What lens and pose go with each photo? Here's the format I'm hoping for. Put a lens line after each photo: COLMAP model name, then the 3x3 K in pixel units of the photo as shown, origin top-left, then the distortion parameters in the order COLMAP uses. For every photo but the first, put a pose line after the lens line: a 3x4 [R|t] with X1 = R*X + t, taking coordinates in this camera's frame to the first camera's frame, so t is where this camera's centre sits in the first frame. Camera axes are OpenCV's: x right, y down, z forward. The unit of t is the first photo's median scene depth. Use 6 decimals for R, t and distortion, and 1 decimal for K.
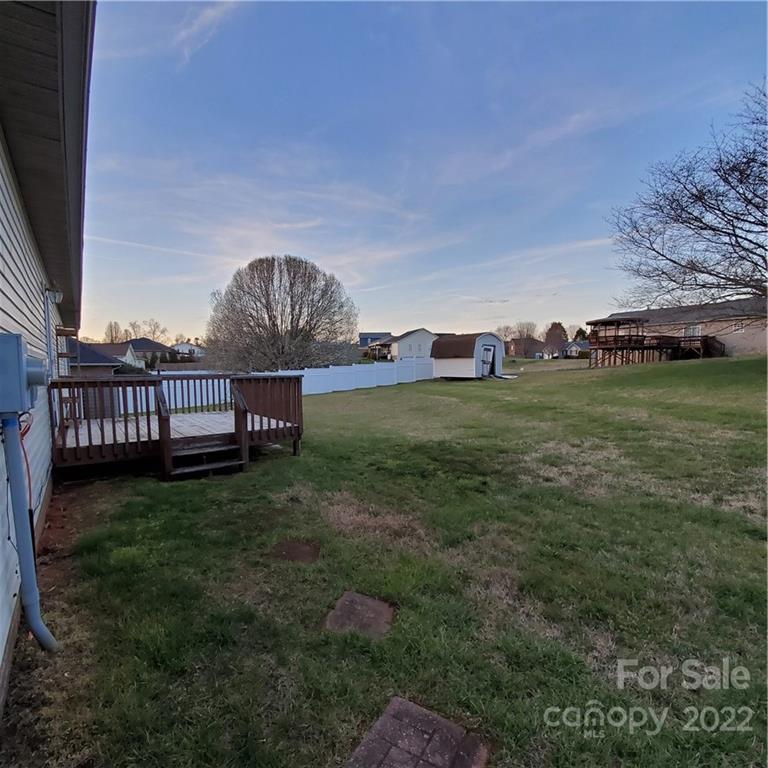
lens RADIAL K [[403.2, 0, 379.8], [0, 403.2, 399.8], [0, 0, 1]] dist [0.005955, -0.012626]
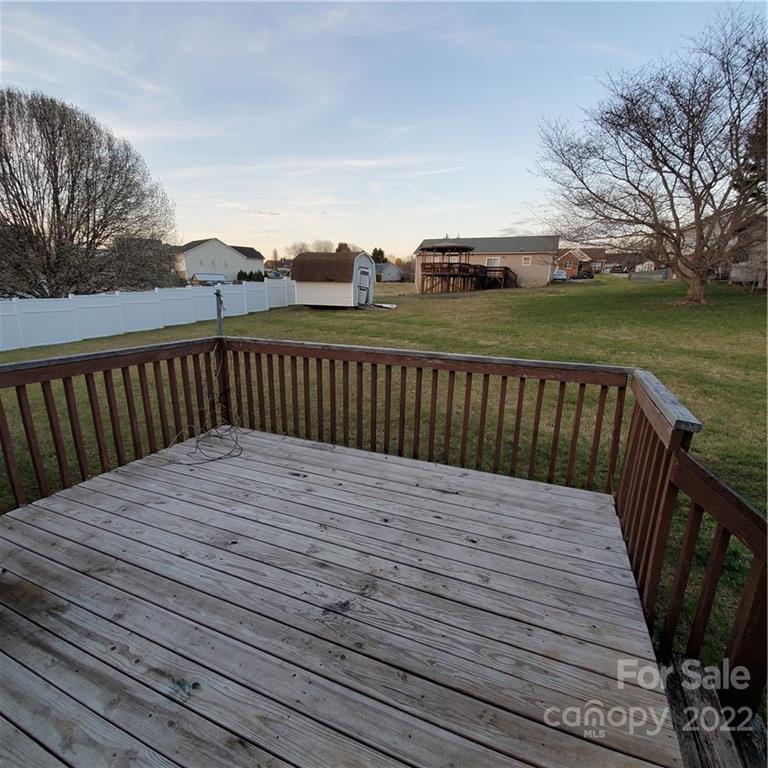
lens RADIAL K [[403.2, 0, 379.8], [0, 403.2, 399.8], [0, 0, 1]] dist [0.005955, -0.012626]
pose [[0.852793, -0.119078, 0.508492, -0.131135], [0.018495, 0.979934, 0.198461, -0.021988], [-0.521921, -0.159842, 0.837884, 0.159383]]
